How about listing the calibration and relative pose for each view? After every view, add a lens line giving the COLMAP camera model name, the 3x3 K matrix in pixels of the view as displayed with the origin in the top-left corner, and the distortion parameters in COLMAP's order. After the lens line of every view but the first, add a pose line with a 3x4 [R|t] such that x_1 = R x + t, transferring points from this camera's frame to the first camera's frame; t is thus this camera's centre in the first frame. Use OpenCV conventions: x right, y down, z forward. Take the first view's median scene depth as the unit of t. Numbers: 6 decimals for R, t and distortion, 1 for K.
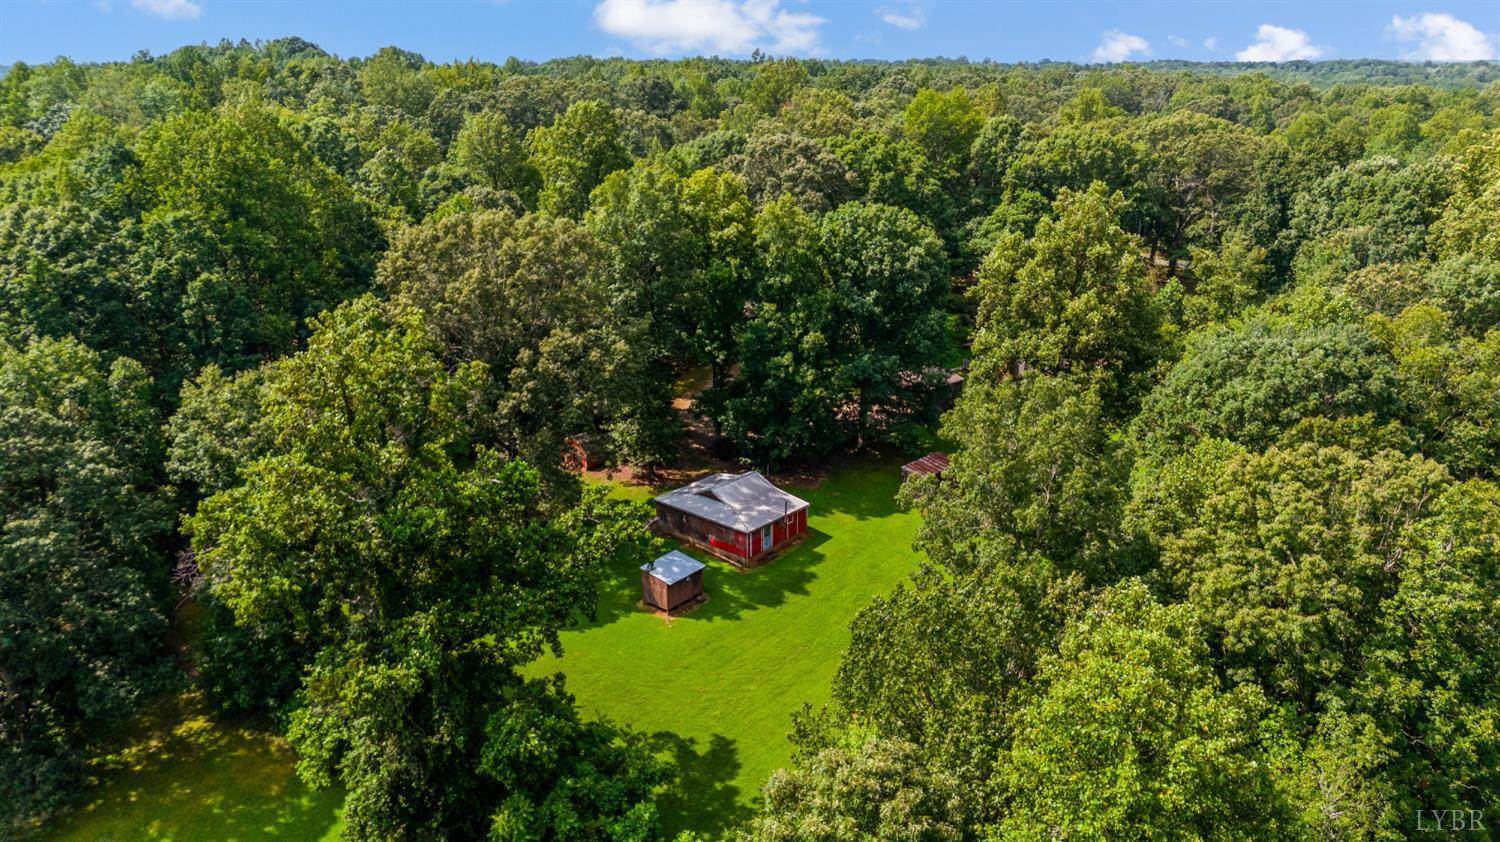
lens RADIAL K [[1105.5, 0, 752.1], [0, 1105.5, 422.0], [0, 0, 1]] dist [0.057373, -0.038551]
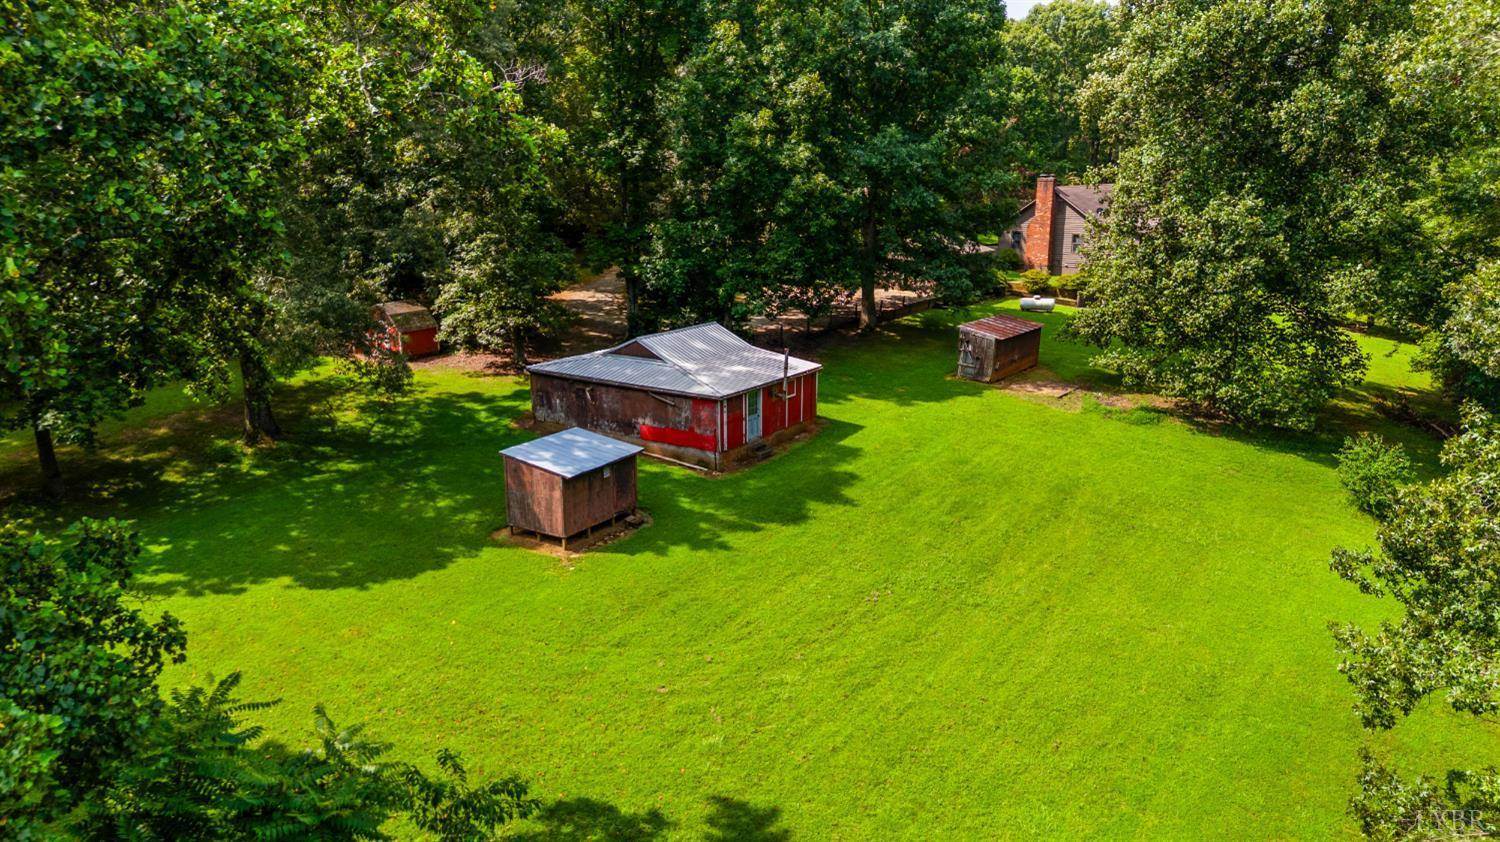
lens RADIAL K [[1105.5, 0, 763.2], [0, 1105.5, 430.3], [0, 0, 1]] dist [0.057373, -0.038551]
pose [[0.991295, -0.034893, 0.126953, -0.047869], [0.043705, 0.996775, -0.067306, 0.147760], [-0.124195, 0.072268, 0.989623, 0.497905]]
